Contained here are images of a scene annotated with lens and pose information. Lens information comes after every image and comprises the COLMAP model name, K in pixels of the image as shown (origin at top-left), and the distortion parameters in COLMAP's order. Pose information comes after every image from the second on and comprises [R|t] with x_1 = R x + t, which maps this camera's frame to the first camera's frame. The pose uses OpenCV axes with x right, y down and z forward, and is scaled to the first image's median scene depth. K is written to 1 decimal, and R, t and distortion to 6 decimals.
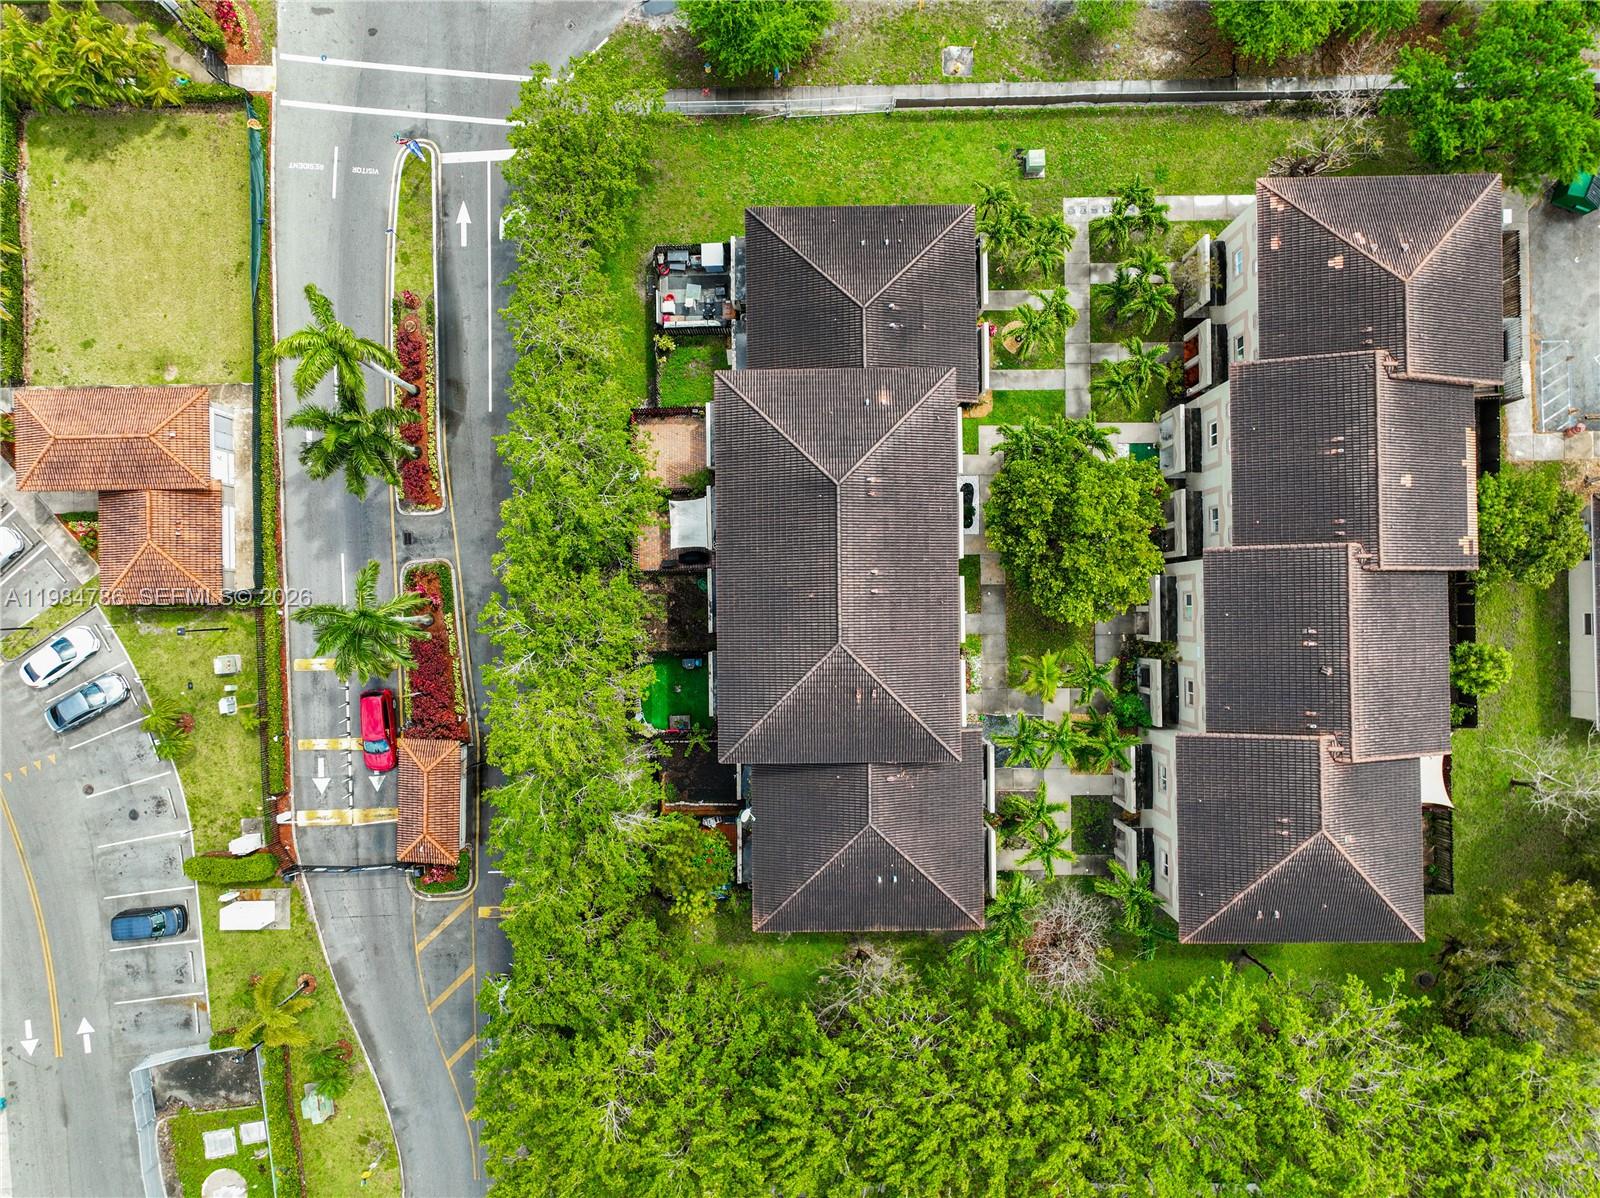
lens RADIAL K [[1100.4, 0, 800.0], [0, 1100.4, 599.0], [0, 0, 1]] dist [0.001357, 0.005754]
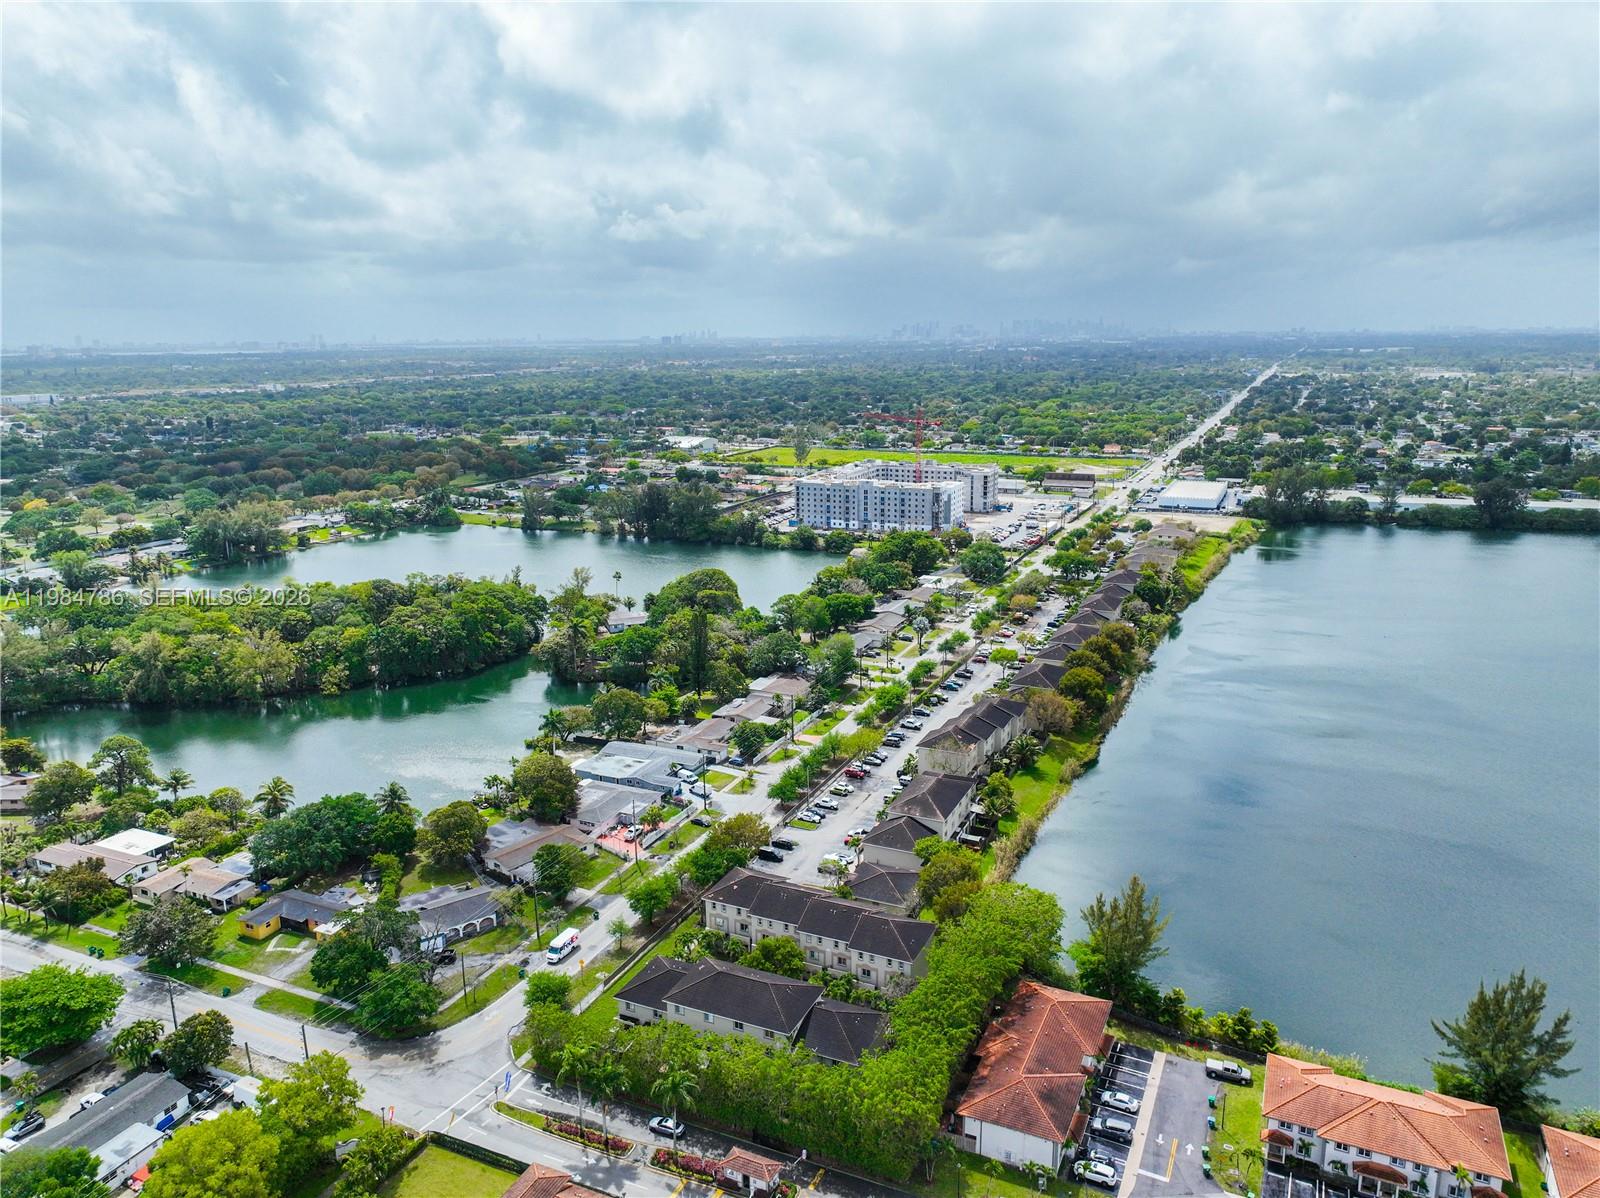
lens RADIAL K [[1122.9, 0, 800.0], [0, 1122.9, 599.0], [0, 0, 1]] dist [0.000016, 0.014010]
pose [[0.430736, -0.212311, 0.877149, -2.005125], [0.902477, 0.100124, -0.418939, 1.089010], [0.001122, 0.972059, 0.234733, -0.590824]]
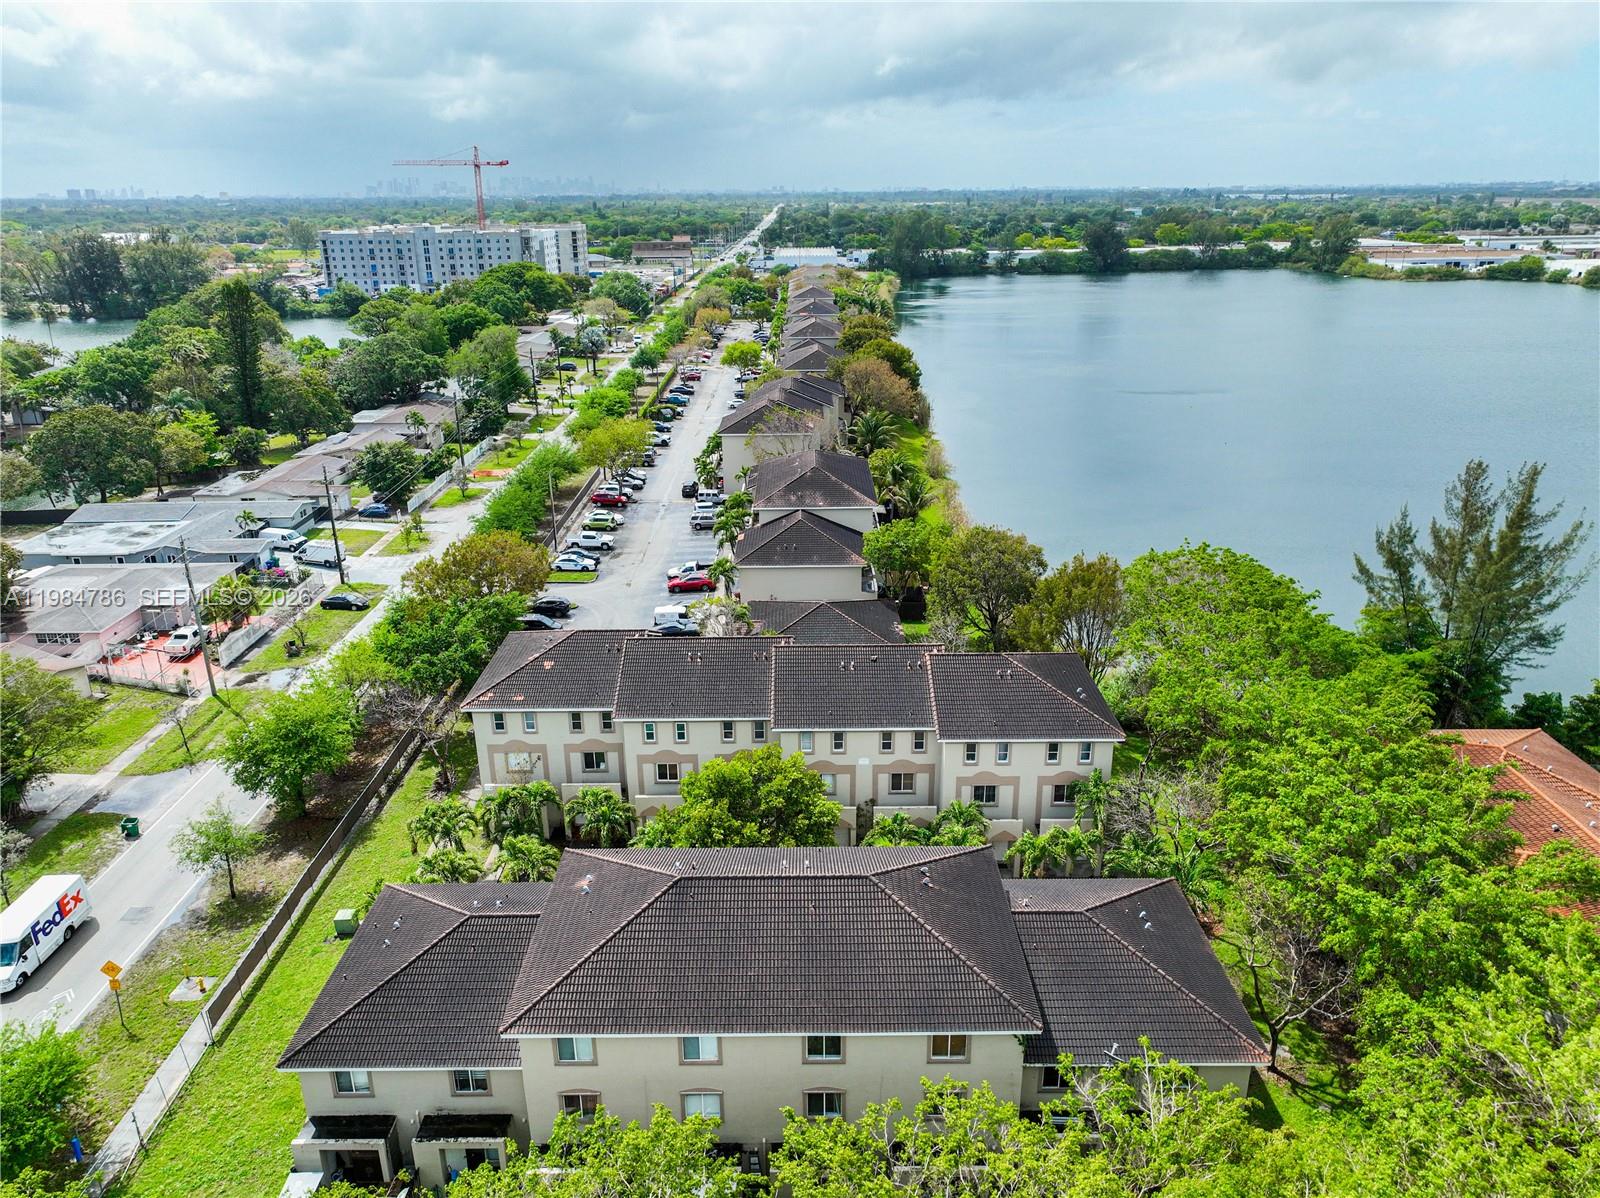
lens RADIAL K [[1122.9, 0, 800.0], [0, 1122.9, 599.0], [0, 0, 1]] dist [0.000016, 0.014010]
pose [[0.014931, -0.340796, 0.940019, -0.611634], [0.999889, 0.005089, -0.014037, -0.000938], [0.000000, 0.940123, 0.340834, 0.437763]]
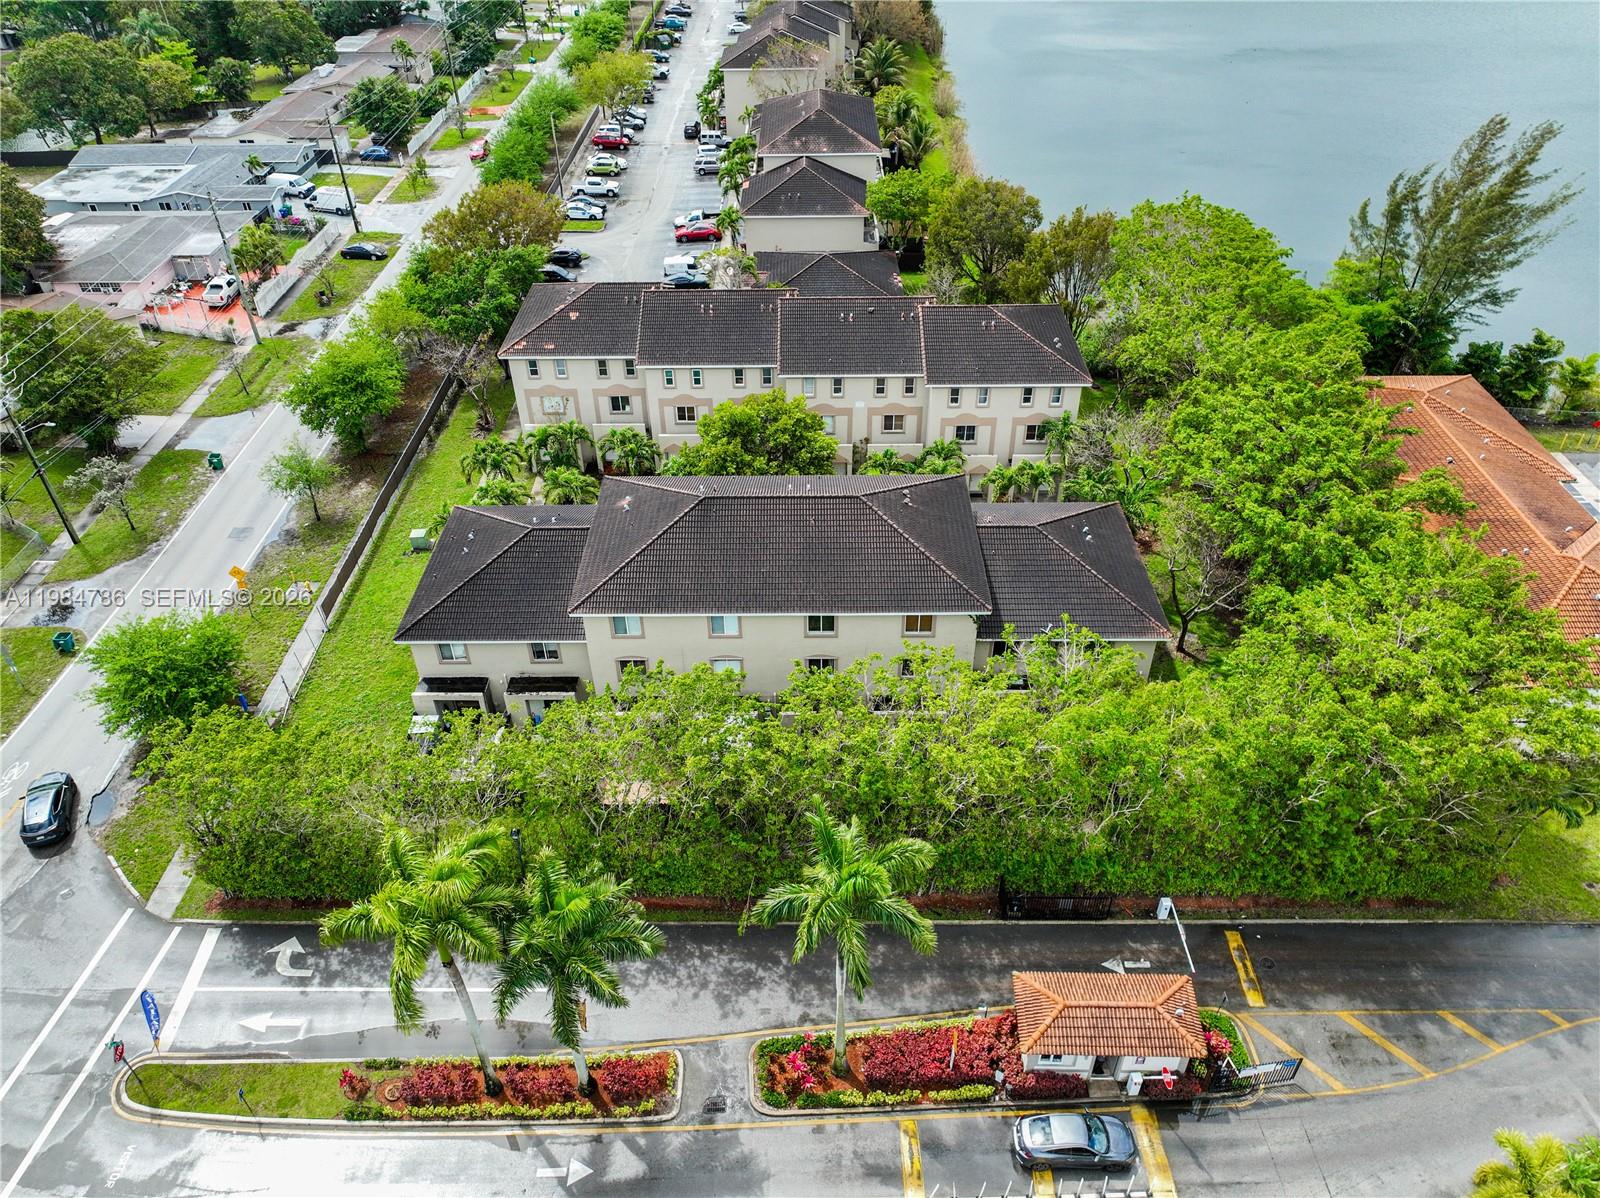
lens RADIAL K [[1122.9, 0, 800.0], [0, 1122.9, 599.0], [0, 0, 1]] dist [0.000016, 0.014010]
pose [[0.018894, -0.609650, 0.792445, -0.743640], [0.999821, 0.011049, -0.015339, 0.002105], [0.000596, 0.792594, 0.609750, 0.377451]]
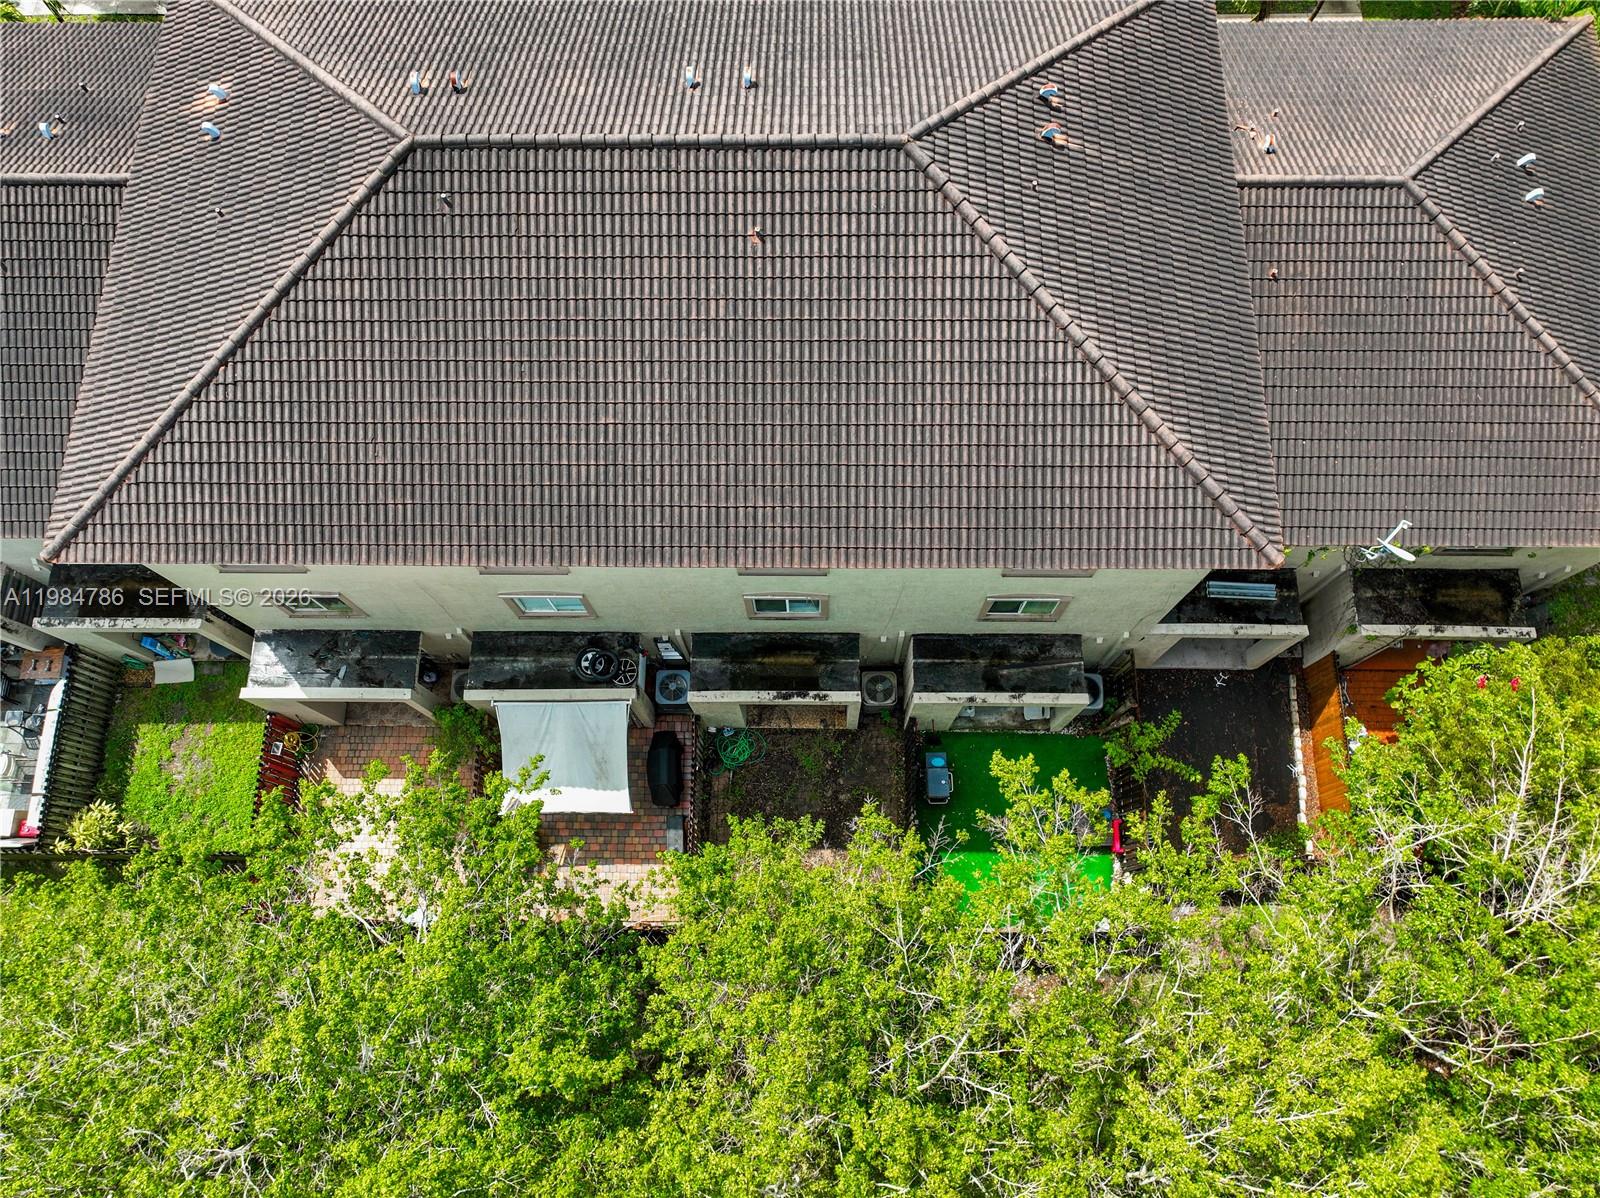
lens RADIAL K [[1122.9, 0, 800.0], [0, 1122.9, 599.0], [0, 0, 1]] dist [0.000016, 0.014010]
pose [[0.023786, -0.950247, 0.310587, -0.168060], [0.999706, 0.021134, -0.011904, 0.014479], [0.004748, 0.310778, 0.950471, 0.632841]]
